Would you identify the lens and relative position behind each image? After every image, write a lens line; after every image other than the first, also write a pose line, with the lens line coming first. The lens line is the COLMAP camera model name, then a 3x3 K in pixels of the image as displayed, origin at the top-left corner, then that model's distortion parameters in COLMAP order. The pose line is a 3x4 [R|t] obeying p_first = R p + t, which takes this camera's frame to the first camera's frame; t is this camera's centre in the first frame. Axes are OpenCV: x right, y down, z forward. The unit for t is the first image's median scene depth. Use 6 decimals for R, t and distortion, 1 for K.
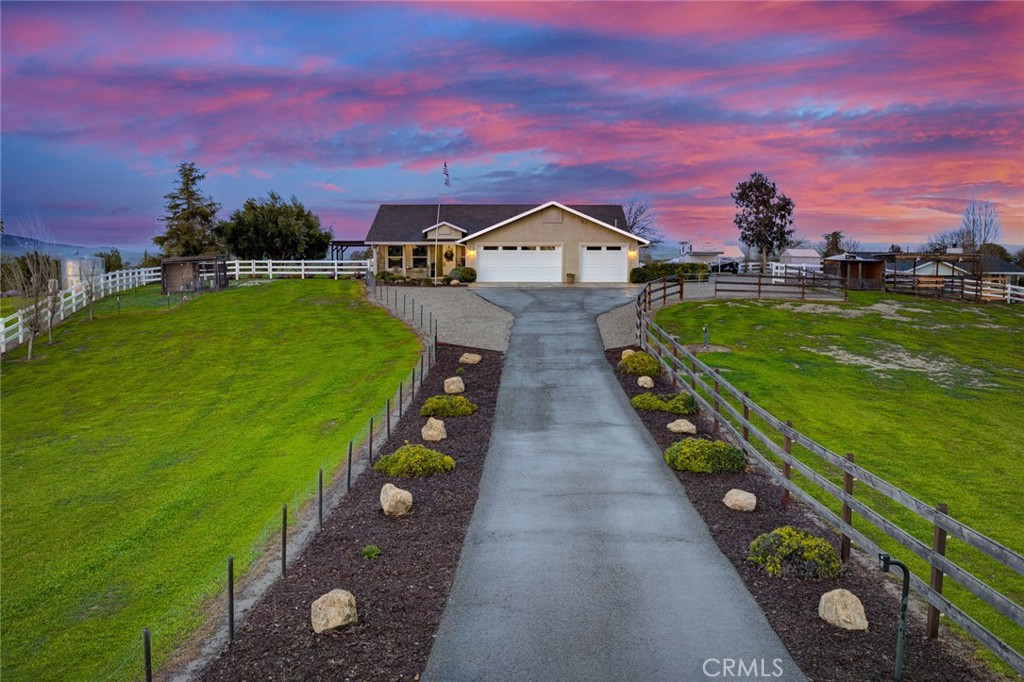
lens RADIAL K [[853.9, 0, 516.1], [0, 853.9, 331.3], [0, 0, 1]] dist [-0.094561, -0.033914]
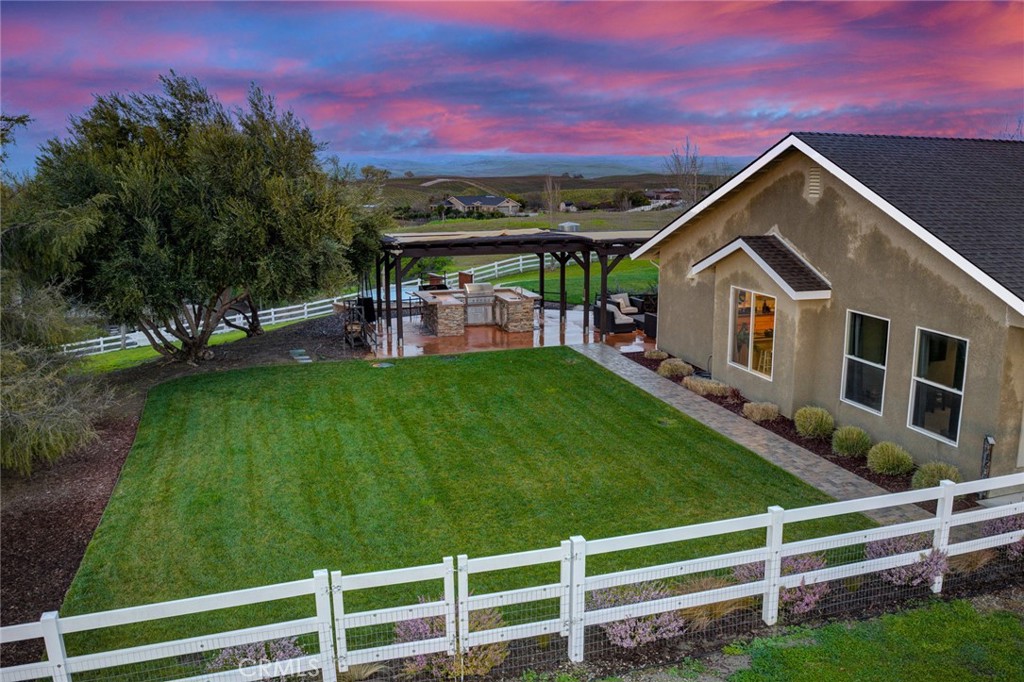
lens RADIAL K [[853.9, 0, 516.1], [0, 853.9, 331.3], [0, 0, 1]] dist [-0.094561, -0.033914]
pose [[0.953985, -0.059898, 0.293812, -0.355121], [0.031089, 0.994323, 0.101763, -0.138782], [-0.298239, -0.087946, 0.950431, 0.917462]]
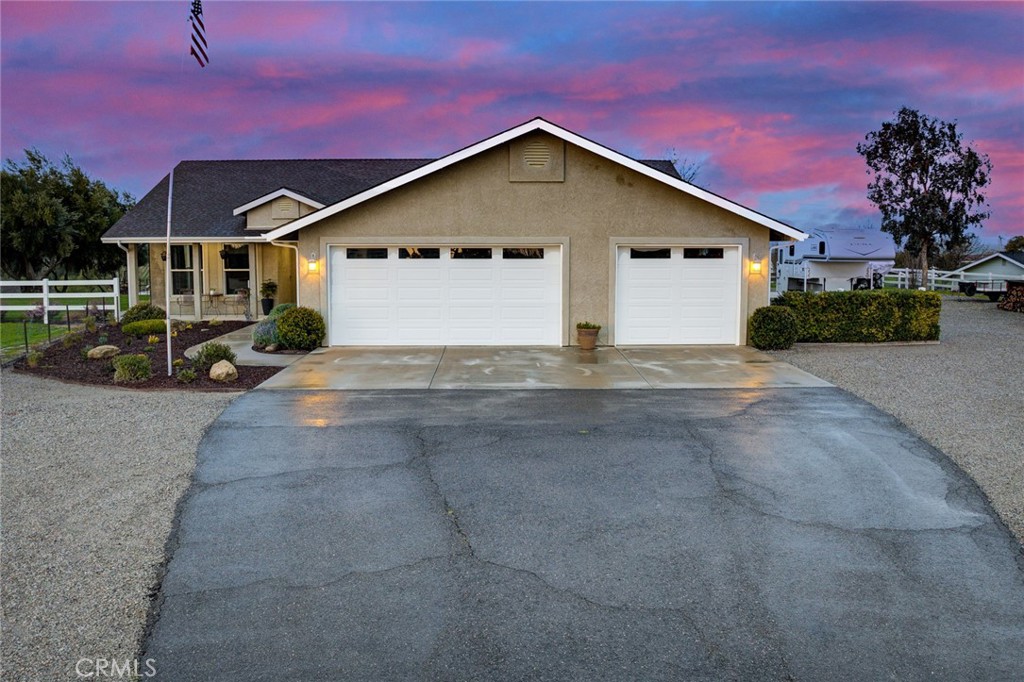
lens RADIAL K [[853.9, 0, 516.1], [0, 853.9, 331.3], [0, 0, 1]] dist [-0.094561, -0.033914]
pose [[0.999409, -0.004437, 0.034101, 0.019746], [0.004183, 0.999963, 0.007494, -0.061823], [-0.034133, -0.007347, 0.999390, 0.589399]]
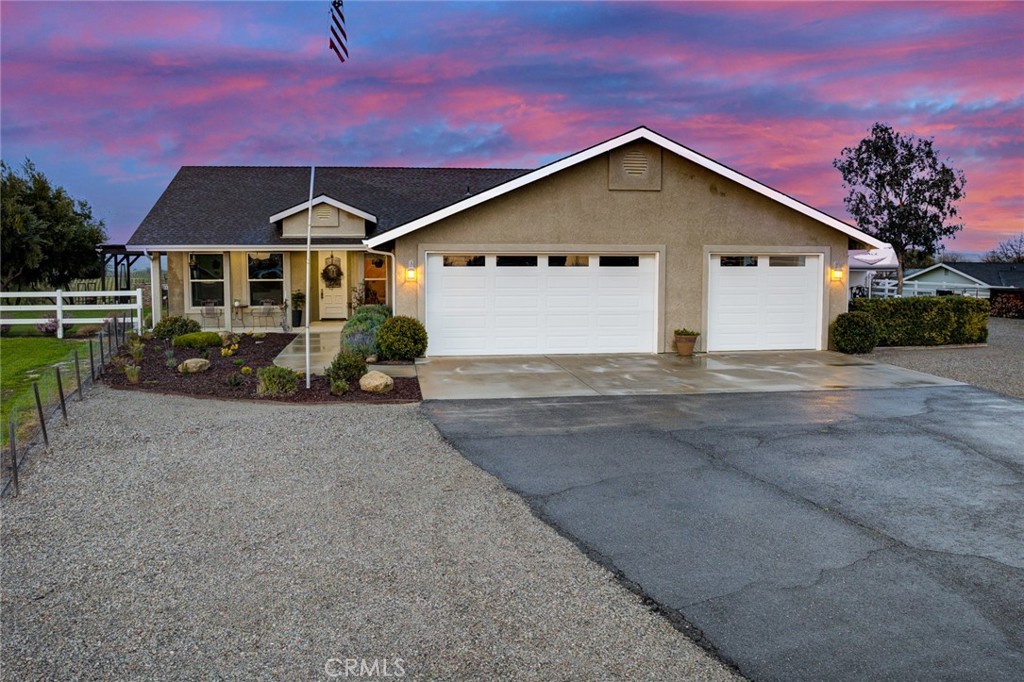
lens RADIAL K [[853.9, 0, 516.1], [0, 853.9, 331.3], [0, 0, 1]] dist [-0.094561, -0.033914]
pose [[0.987620, -0.014139, 0.156227, -0.059167], [0.015512, 0.999851, -0.007569, -0.060348], [-0.156096, 0.009899, 0.987692, 0.599354]]
